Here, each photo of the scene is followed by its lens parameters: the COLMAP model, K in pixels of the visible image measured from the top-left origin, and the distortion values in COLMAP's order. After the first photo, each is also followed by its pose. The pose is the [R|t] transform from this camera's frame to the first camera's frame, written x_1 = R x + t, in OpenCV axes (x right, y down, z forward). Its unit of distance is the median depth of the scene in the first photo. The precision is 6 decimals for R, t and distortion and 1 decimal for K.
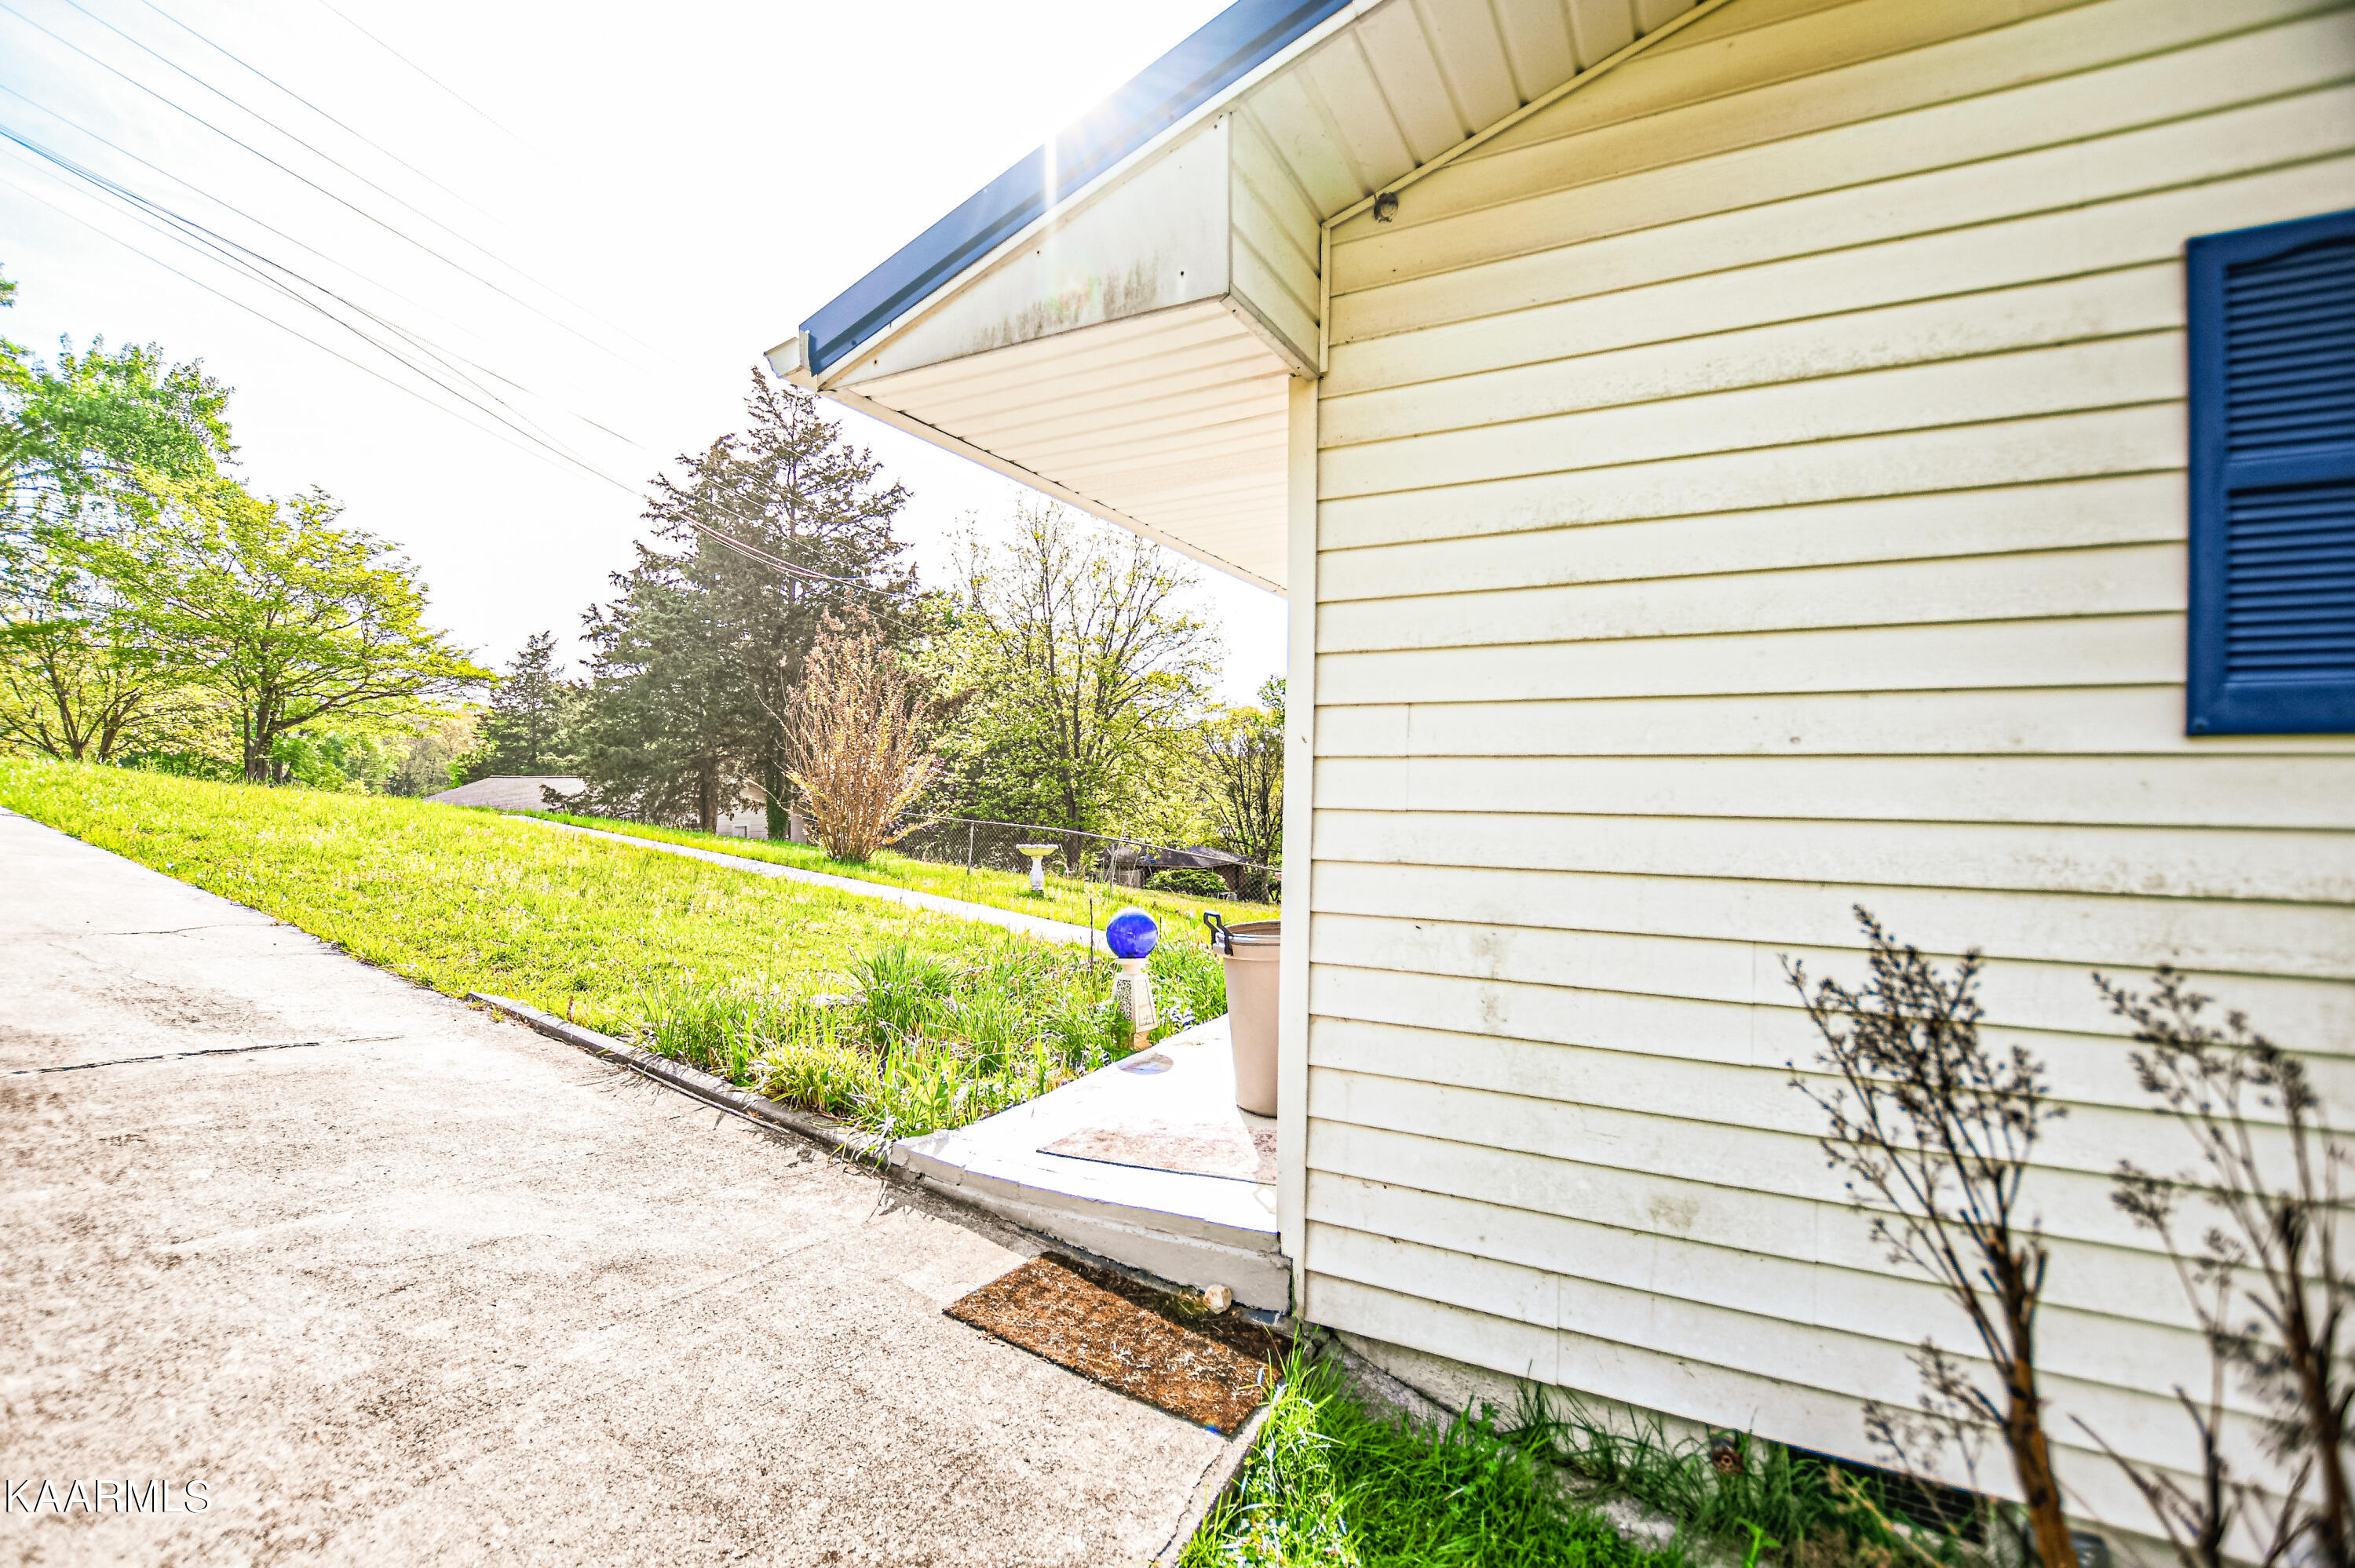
lens RADIAL K [[1059.3, 0, 1146.1], [0, 1059.3, 785.7], [0, 0, 1]] dist [-0.035052, 0.005774]
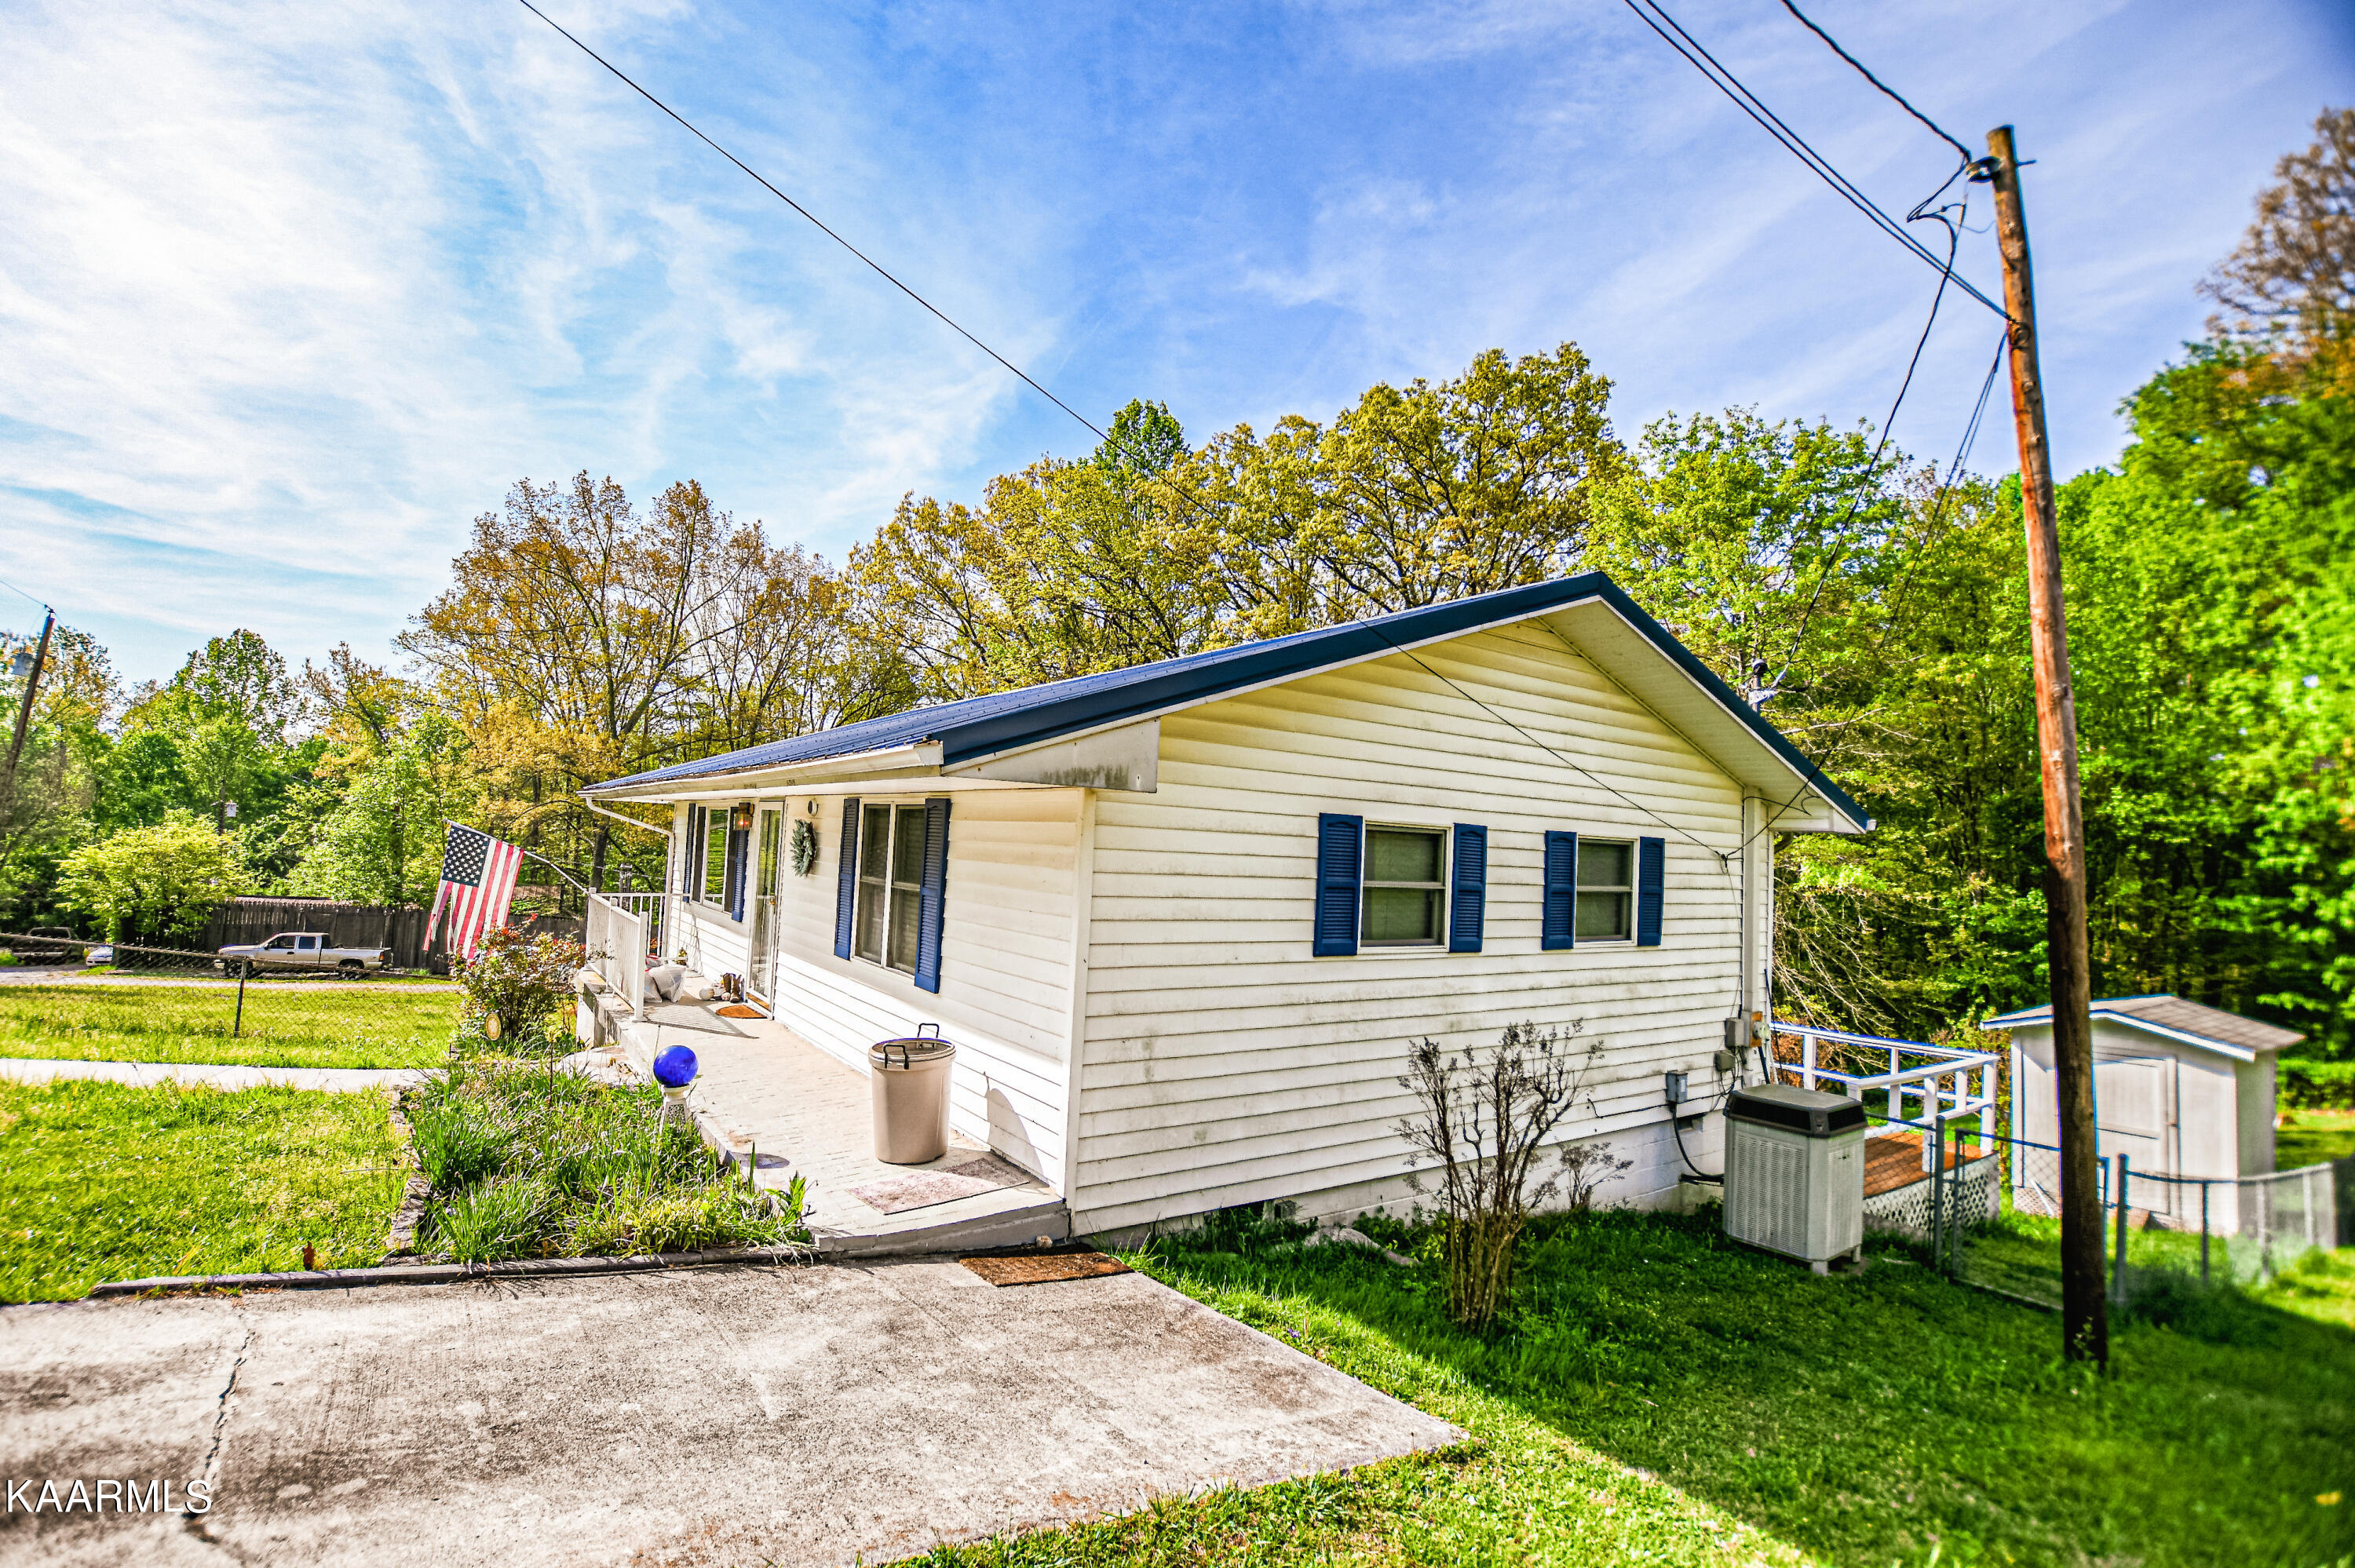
lens RADIAL K [[1059.3, 0, 1146.1], [0, 1059.3, 785.7], [0, 0, 1]] dist [-0.035052, 0.005774]
pose [[0.446791, 0.060111, 0.892616, -1.891651], [-0.046437, 0.997953, -0.043961, -0.339292], [-0.893432, -0.021809, 0.448668, -0.067261]]
